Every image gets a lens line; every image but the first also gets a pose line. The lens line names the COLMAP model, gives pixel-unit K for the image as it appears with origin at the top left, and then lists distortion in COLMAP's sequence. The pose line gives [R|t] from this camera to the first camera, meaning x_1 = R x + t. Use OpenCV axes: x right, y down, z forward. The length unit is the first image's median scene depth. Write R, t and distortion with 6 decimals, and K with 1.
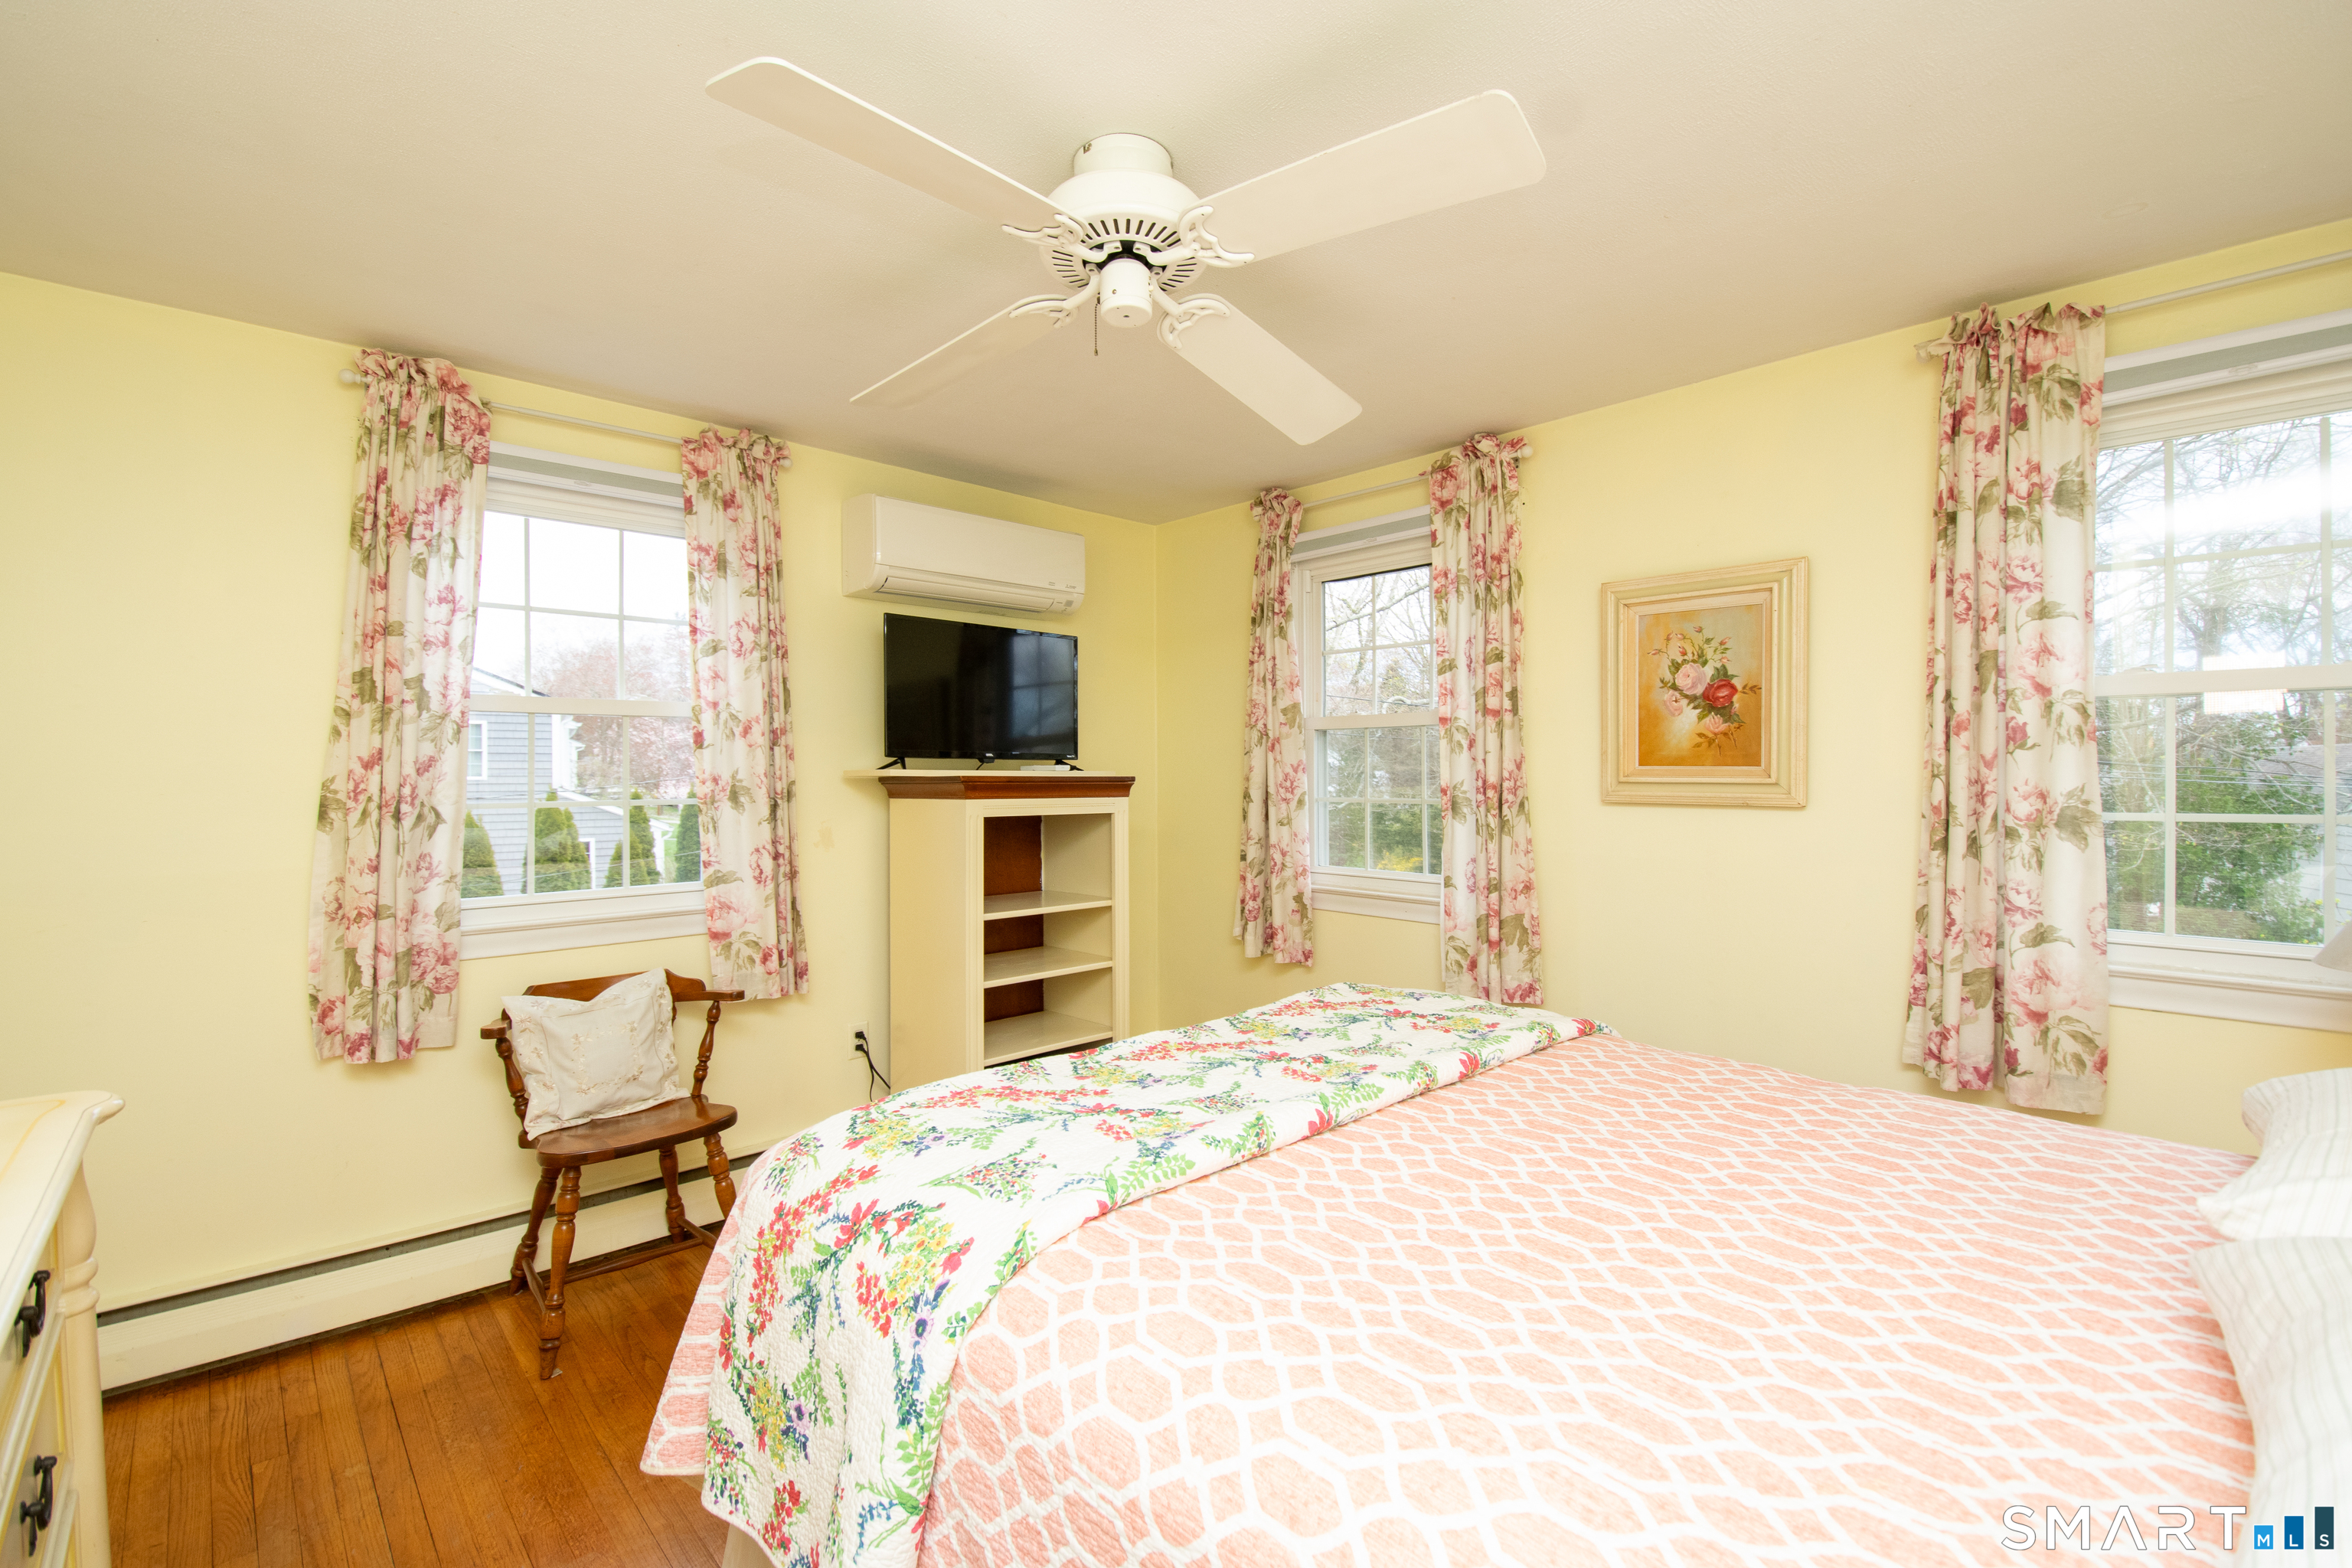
lens RADIAL K [[1025.2, 0, 1191.1], [0, 1025.2, 781.6], [0, 0, 1]] dist [-0.012877, -0.000332]
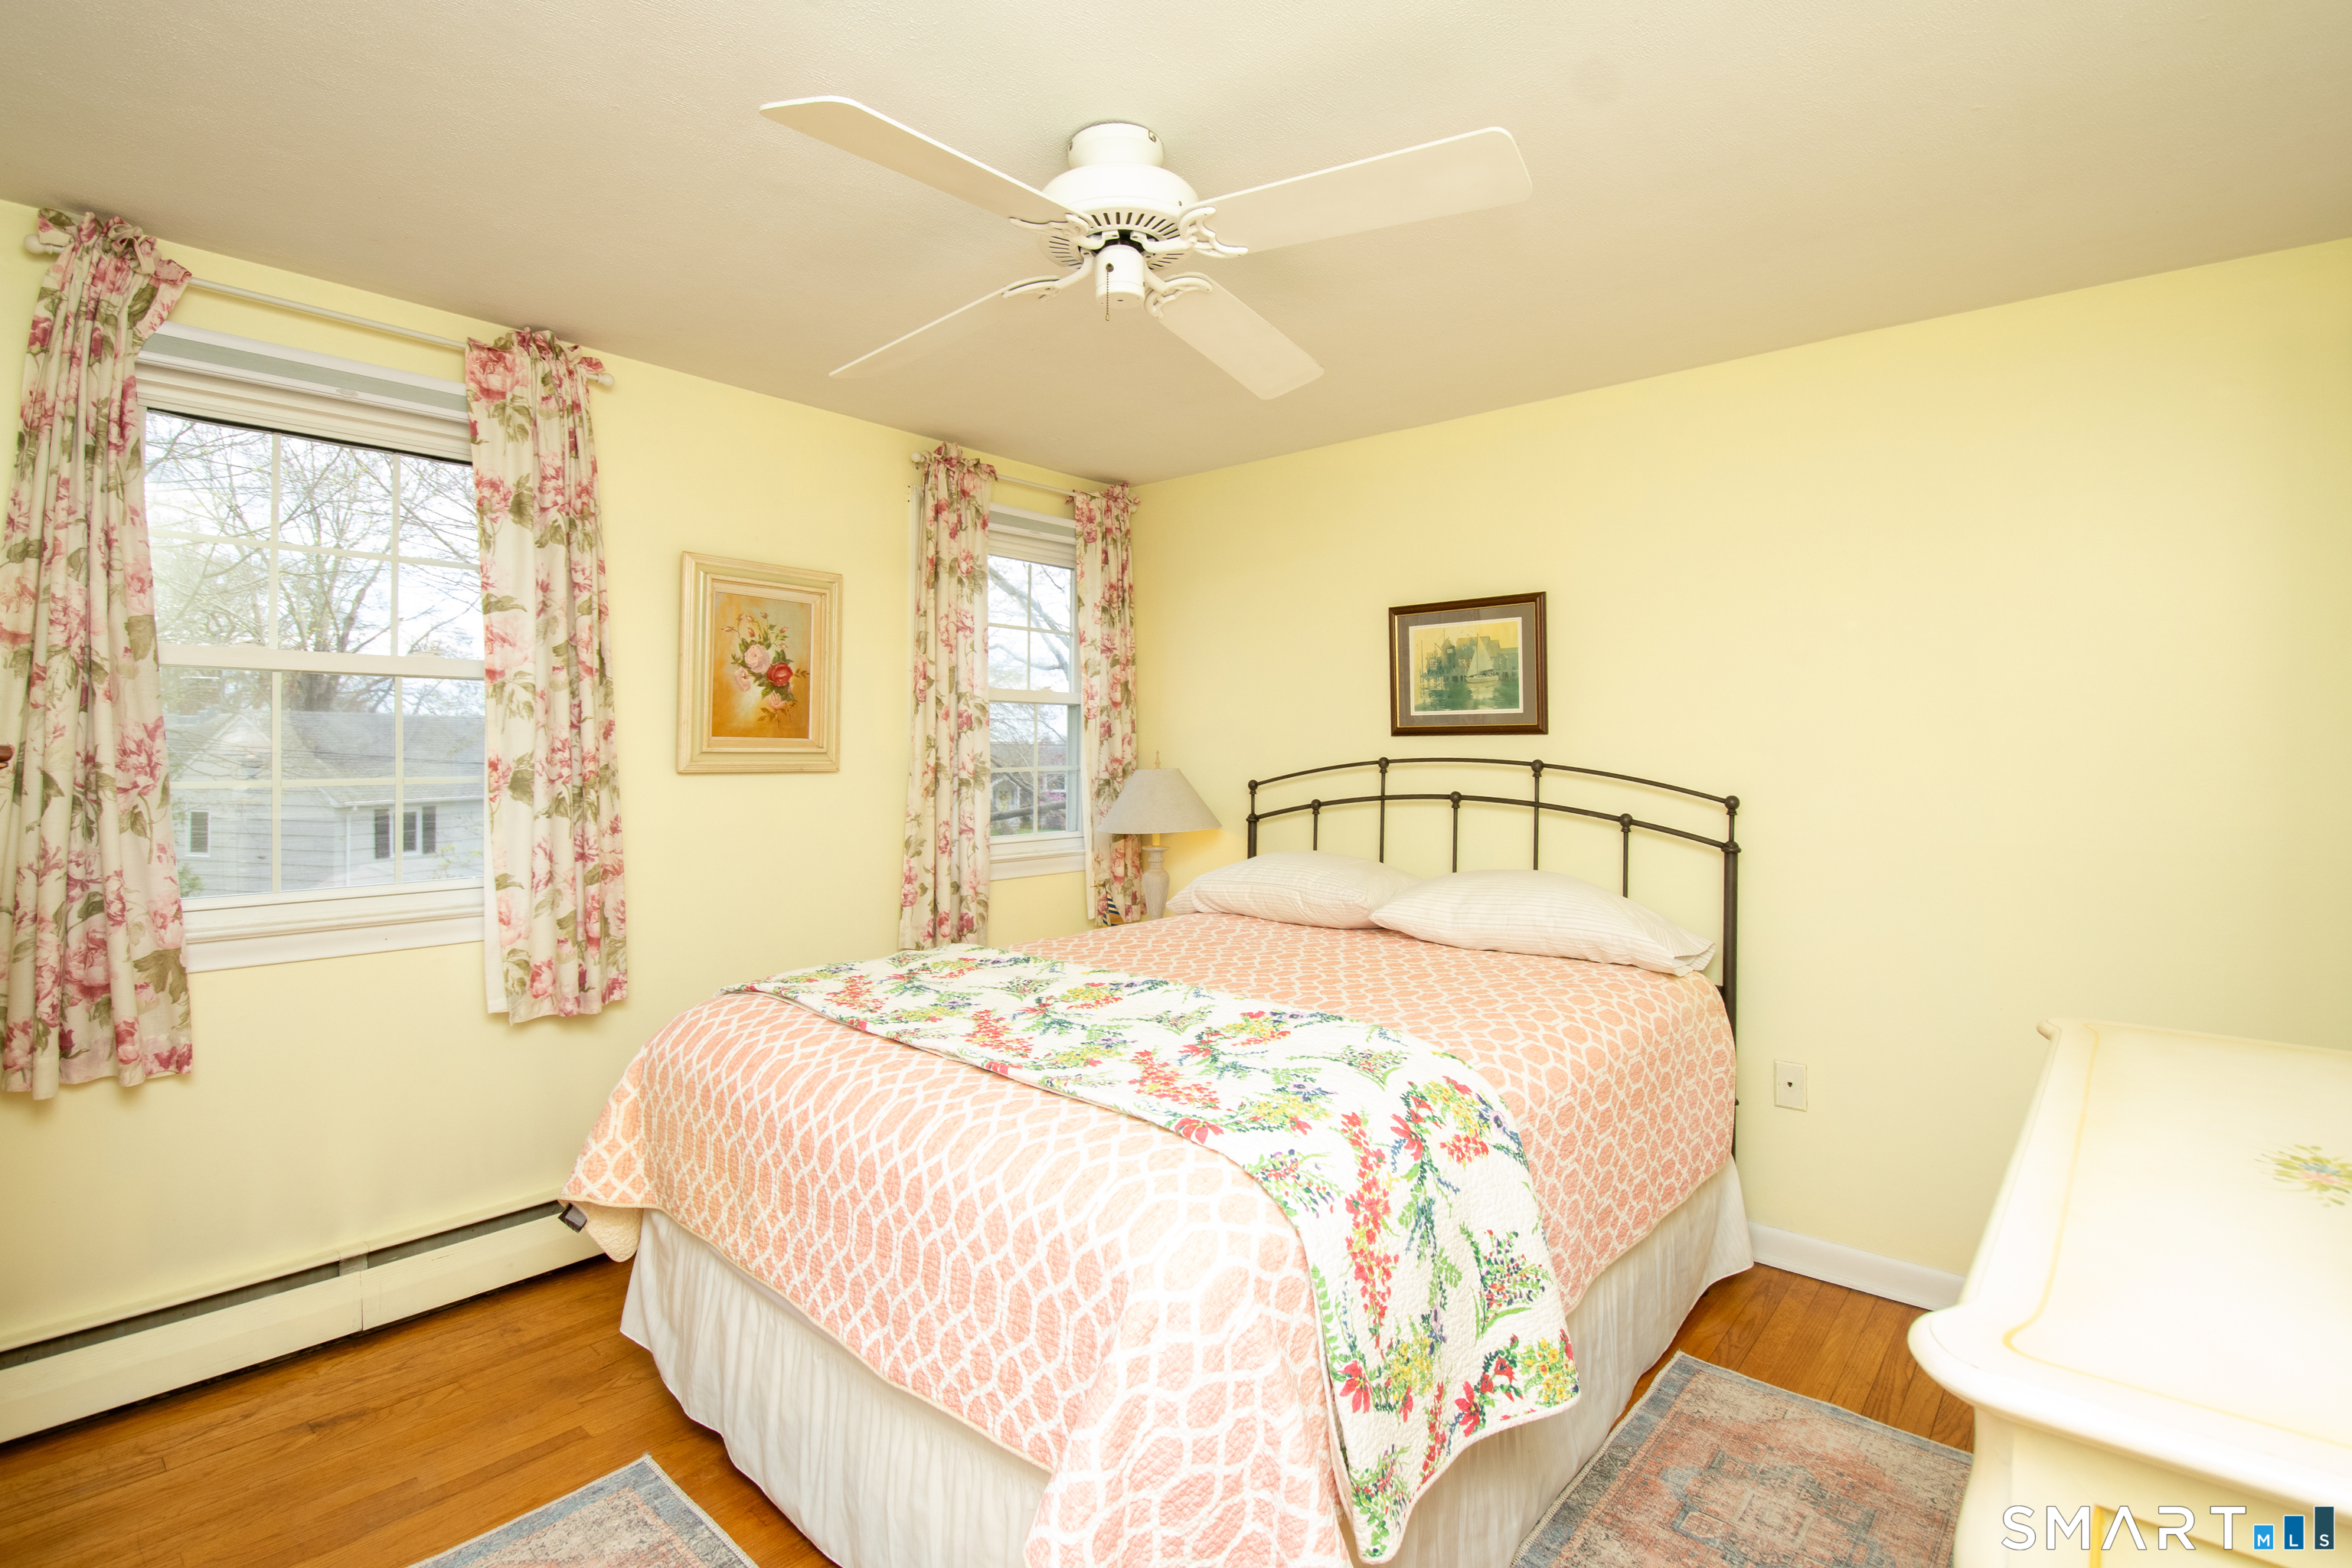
lens RADIAL K [[1103.9, 0, 1179.6], [0, 1103.9, 747.9], [0, 0, 1]] dist [0.002176, -0.000131]
pose [[-0.100573, -0.002625, 0.994926, -0.762835], [0.001454, 0.999995, 0.002786, -0.006688], [-0.994929, 0.001727, -0.100569, 0.680076]]
